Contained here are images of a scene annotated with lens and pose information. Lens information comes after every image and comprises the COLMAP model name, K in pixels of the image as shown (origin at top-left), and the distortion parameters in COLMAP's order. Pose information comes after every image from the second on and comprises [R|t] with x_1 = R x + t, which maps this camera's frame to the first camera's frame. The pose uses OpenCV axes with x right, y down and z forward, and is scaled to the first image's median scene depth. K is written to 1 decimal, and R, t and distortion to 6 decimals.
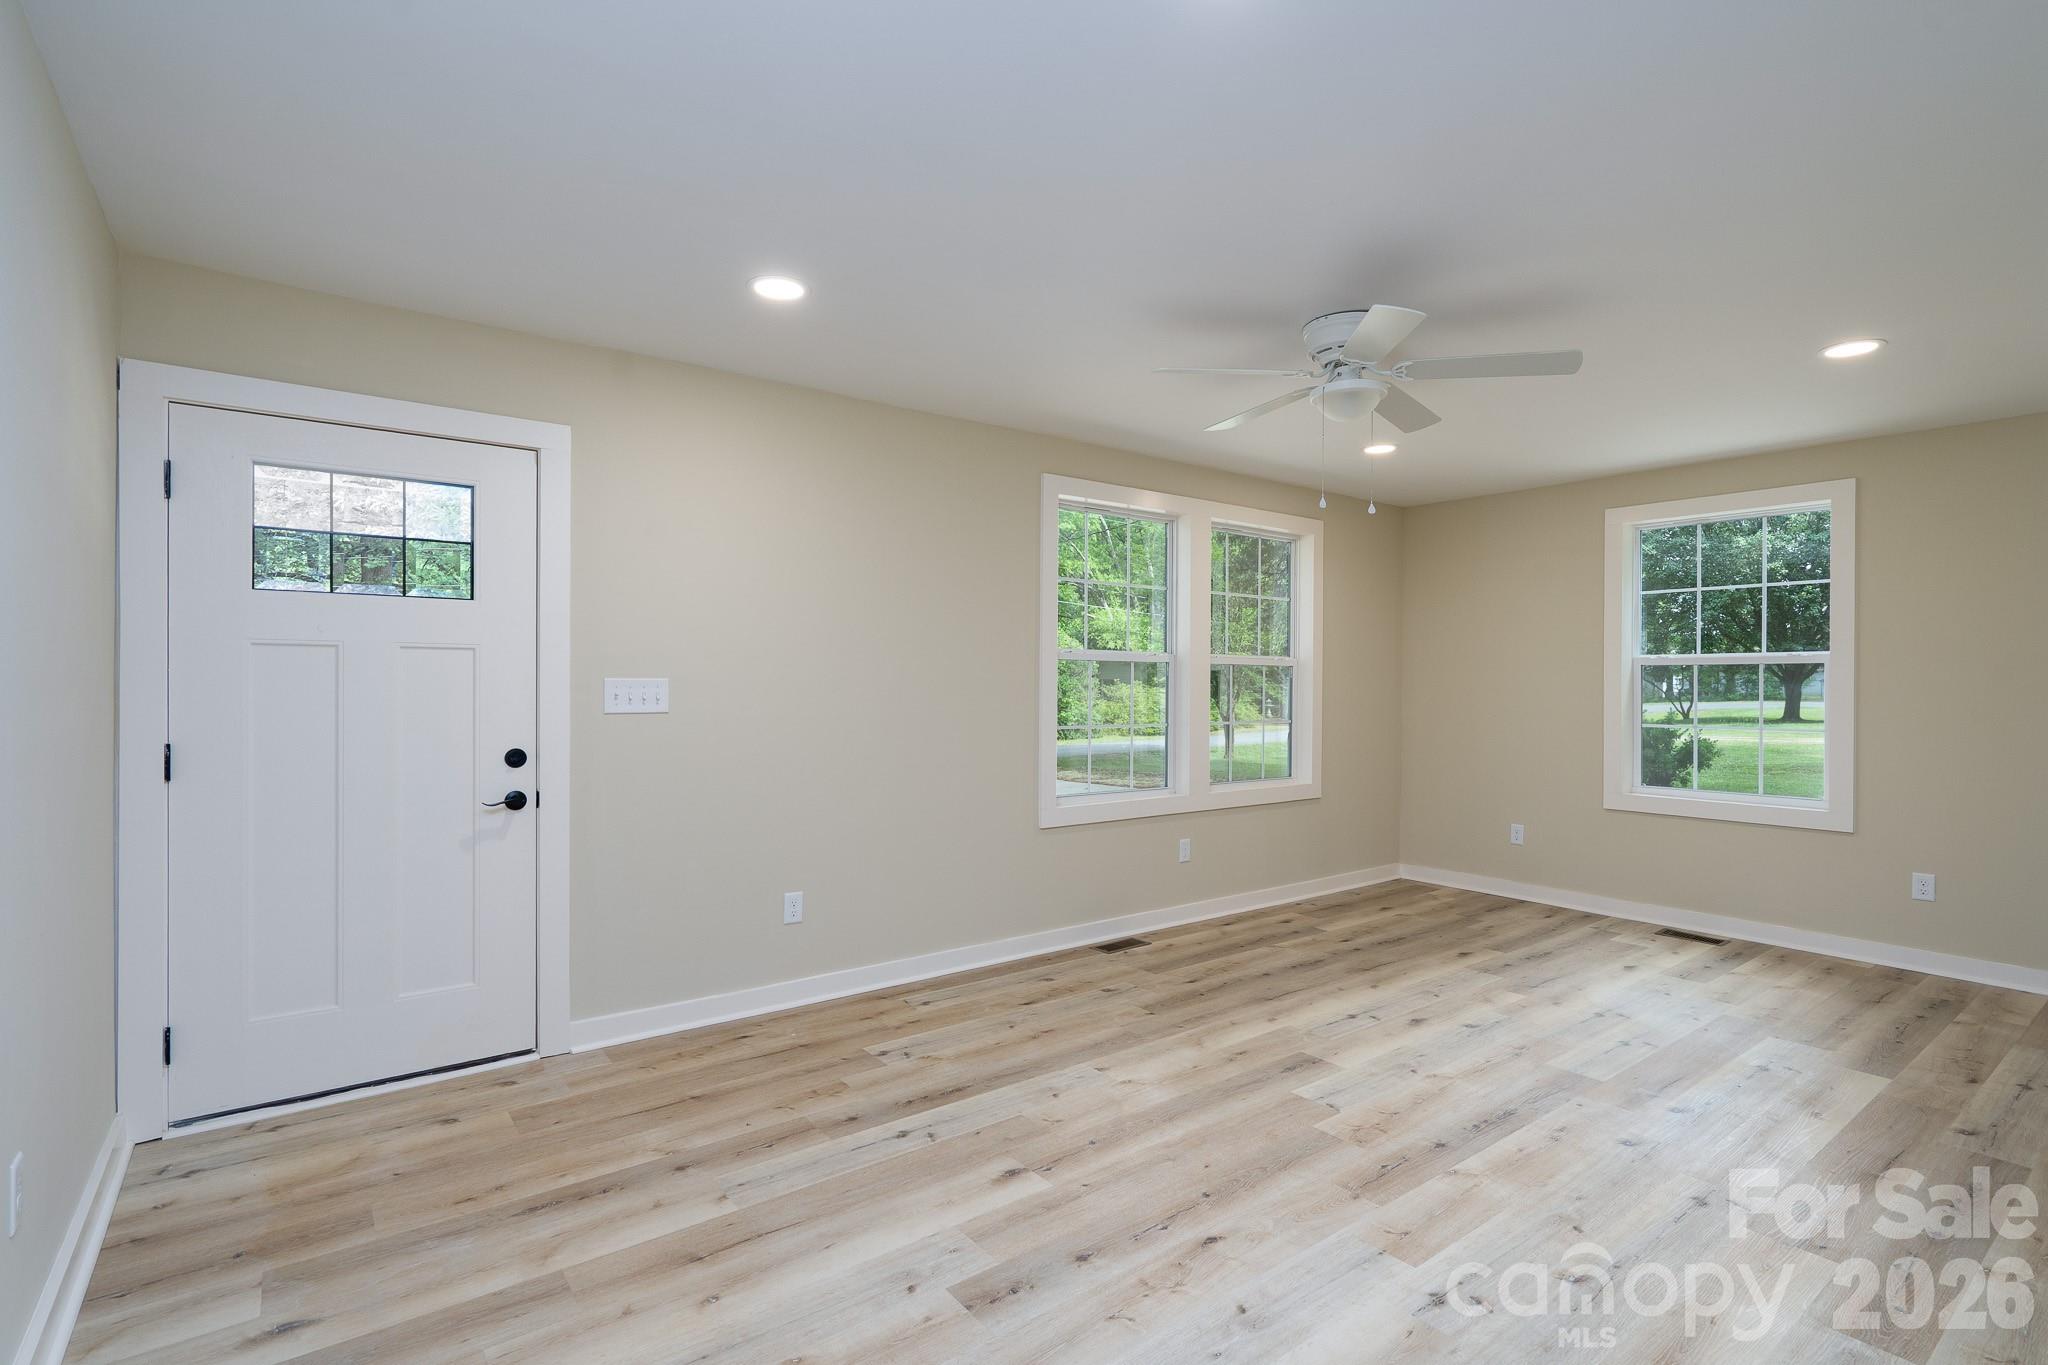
lens RADIAL K [[935.9, 0, 1018.0], [0, 935.9, 696.5], [0, 0, 1]] dist [-0.002656, 0.000747]
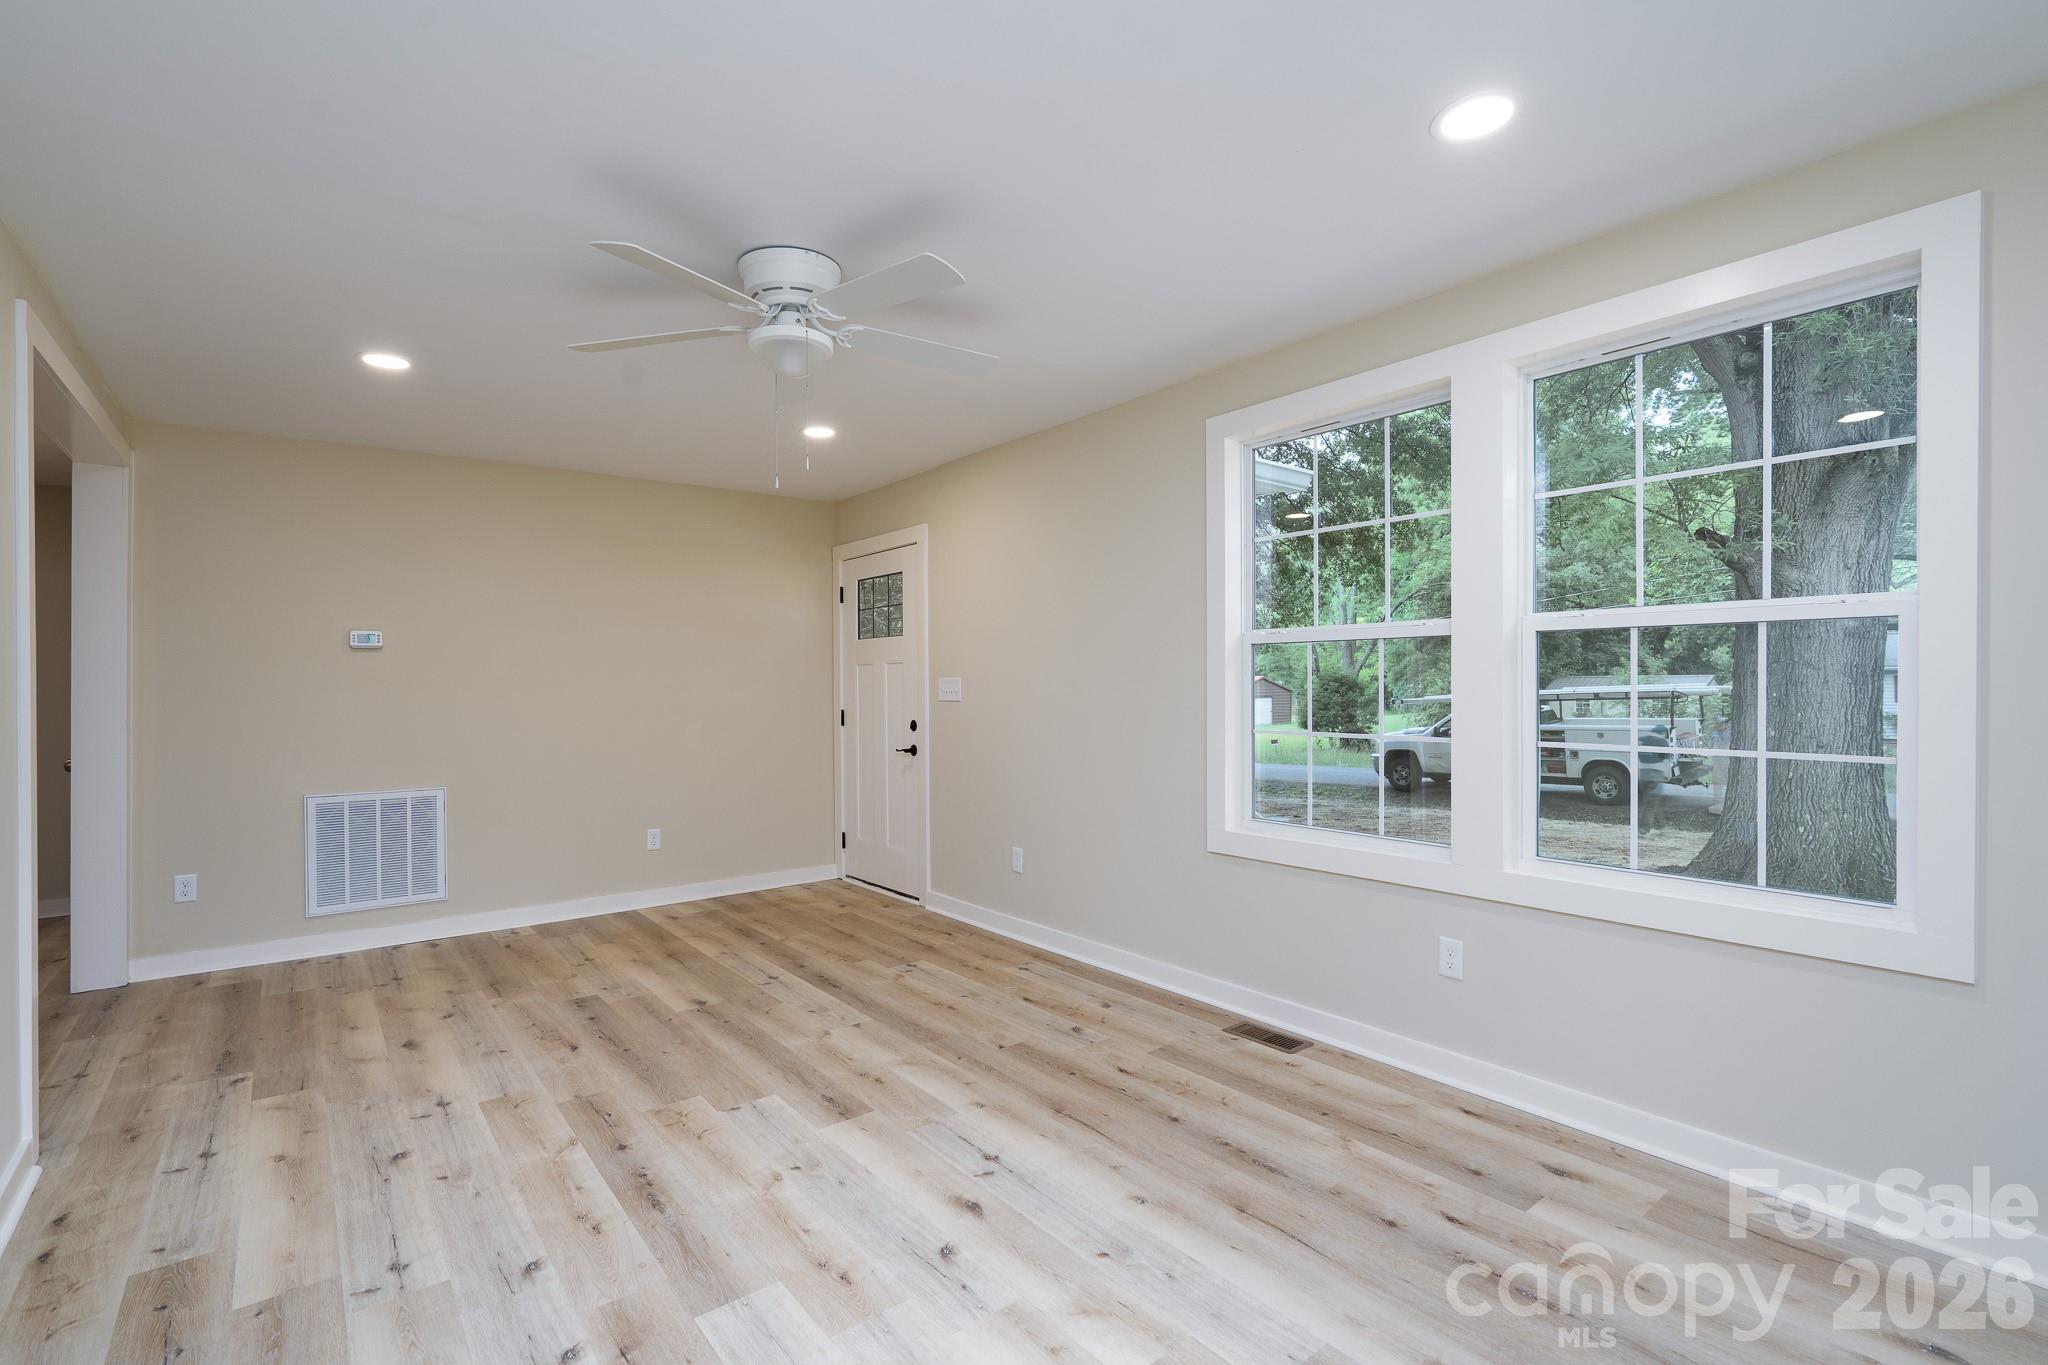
lens RADIAL K [[935.9, 0, 1018.0], [0, 935.9, 696.5], [0, 0, 1]] dist [-0.002656, 0.000747]
pose [[0.033554, 0.009445, -0.999392, 1.123015], [-0.000323, 0.999955, 0.009440, -0.003705], [0.999437, 0.000006, 0.033556, 1.074305]]
